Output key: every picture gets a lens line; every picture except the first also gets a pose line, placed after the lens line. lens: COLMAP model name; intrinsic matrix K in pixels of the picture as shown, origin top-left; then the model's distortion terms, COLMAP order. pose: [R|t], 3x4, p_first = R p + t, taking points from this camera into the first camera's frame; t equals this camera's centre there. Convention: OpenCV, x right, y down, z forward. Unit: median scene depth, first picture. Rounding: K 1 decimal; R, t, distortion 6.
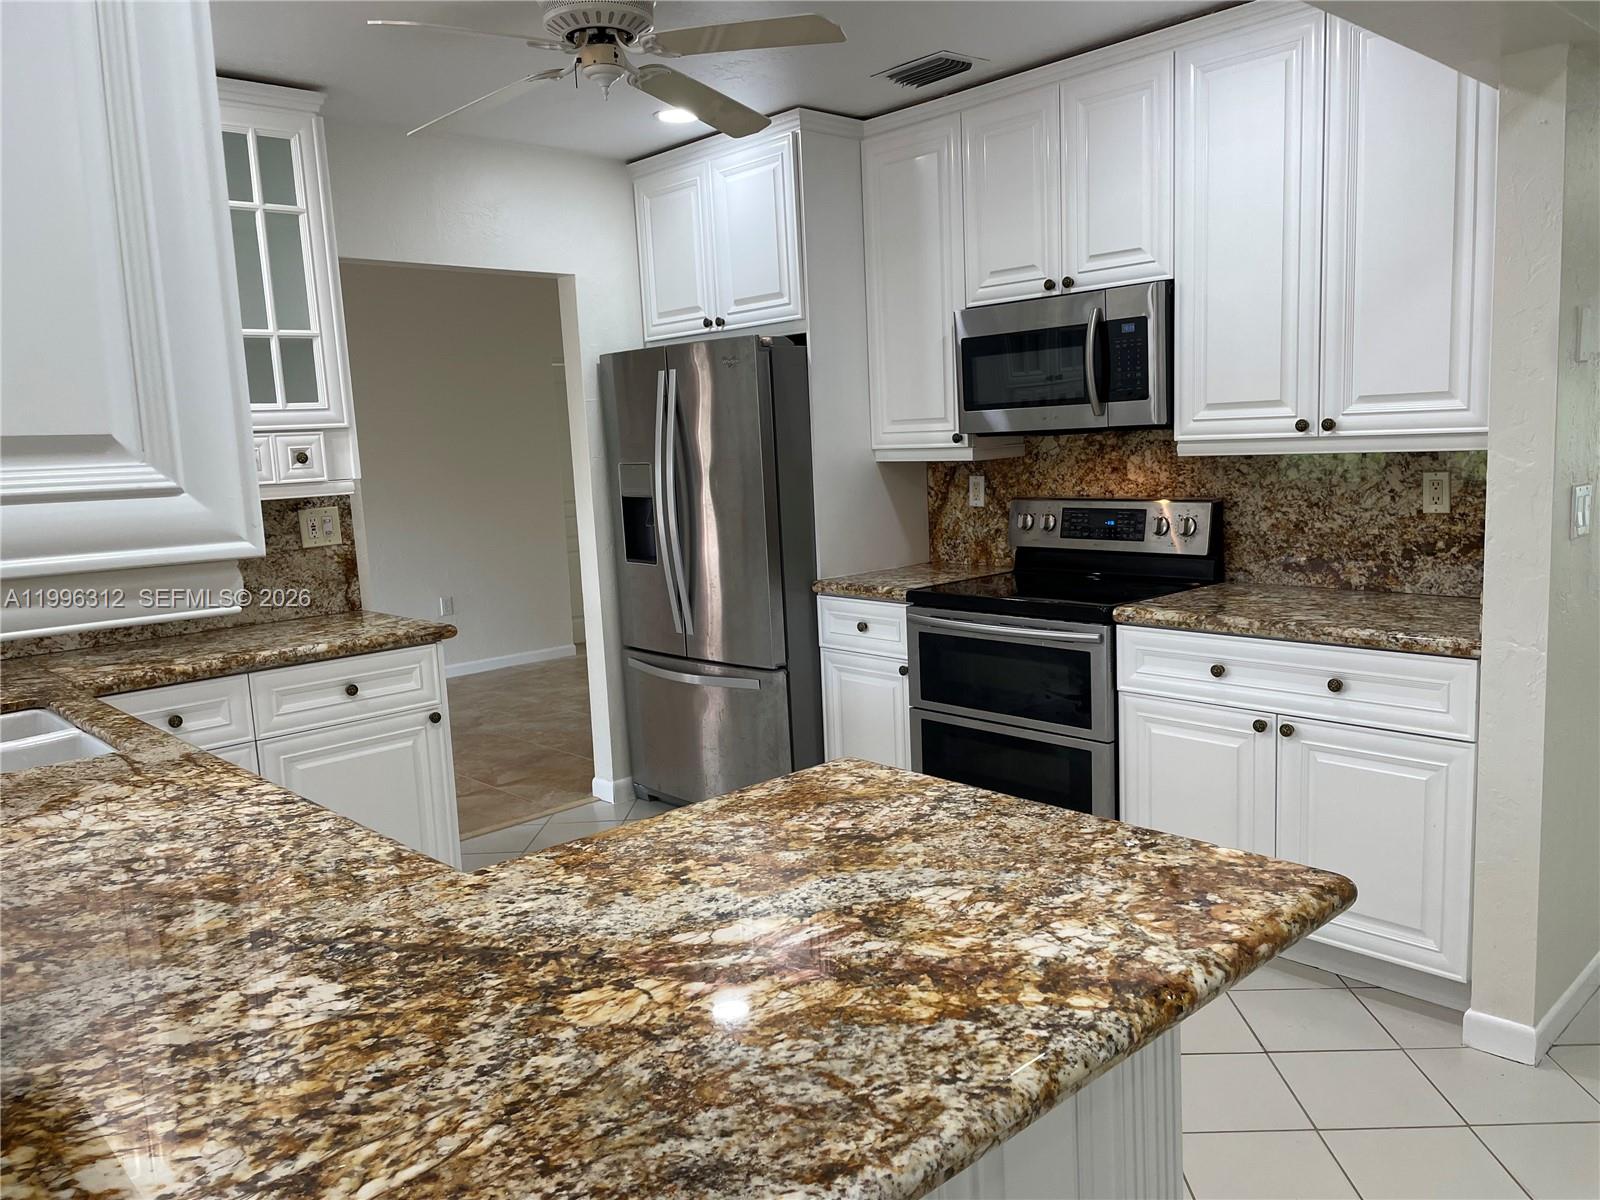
lens RADIAL K [[1209.7, 0, 800.0], [0, 1209.7, 600.0], [0, 0, 1]] dist [0.104831, -0.146106]
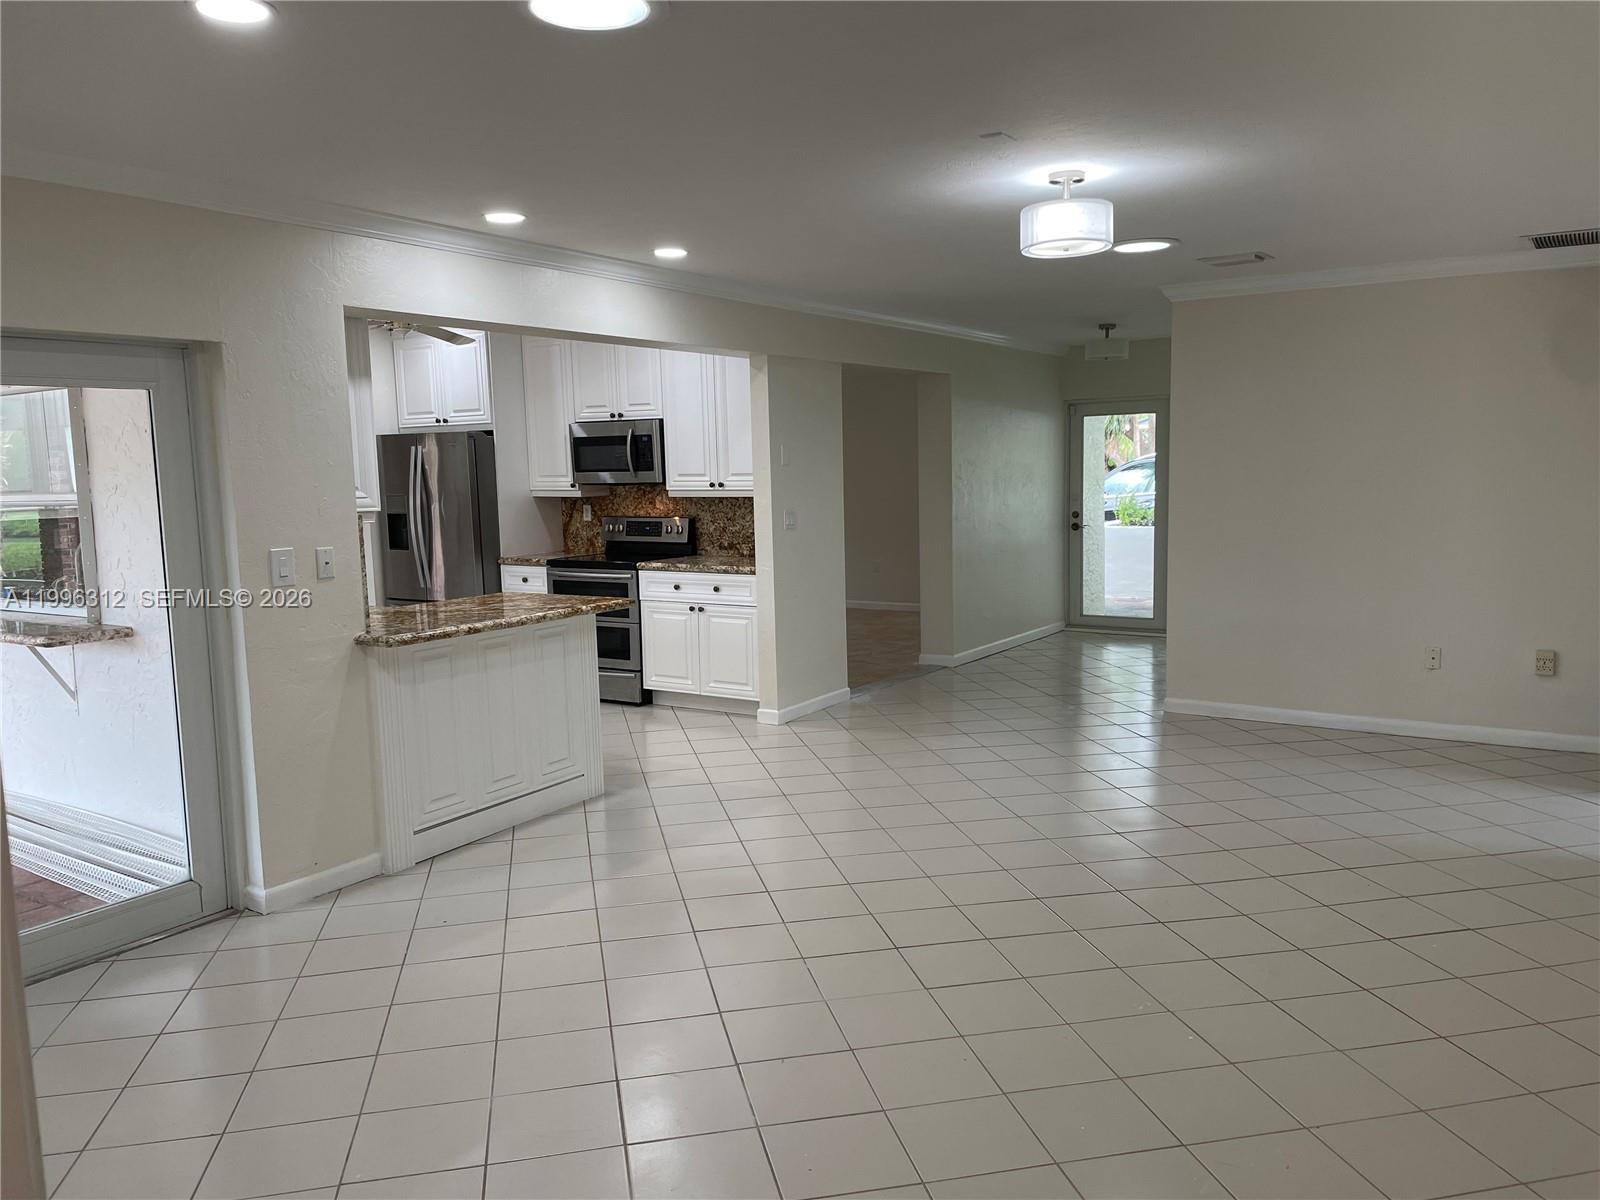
lens RADIAL K [[1209.7, 0, 800.0], [0, 1209.7, 600.0], [0, 0, 1]] dist [0.104831, -0.146106]
pose [[0.967361, -0.007495, 0.253290, -0.018014], [0.015212, 0.999477, -0.028522, 0.126258], [-0.252944, 0.031444, 0.966970, -1.097217]]
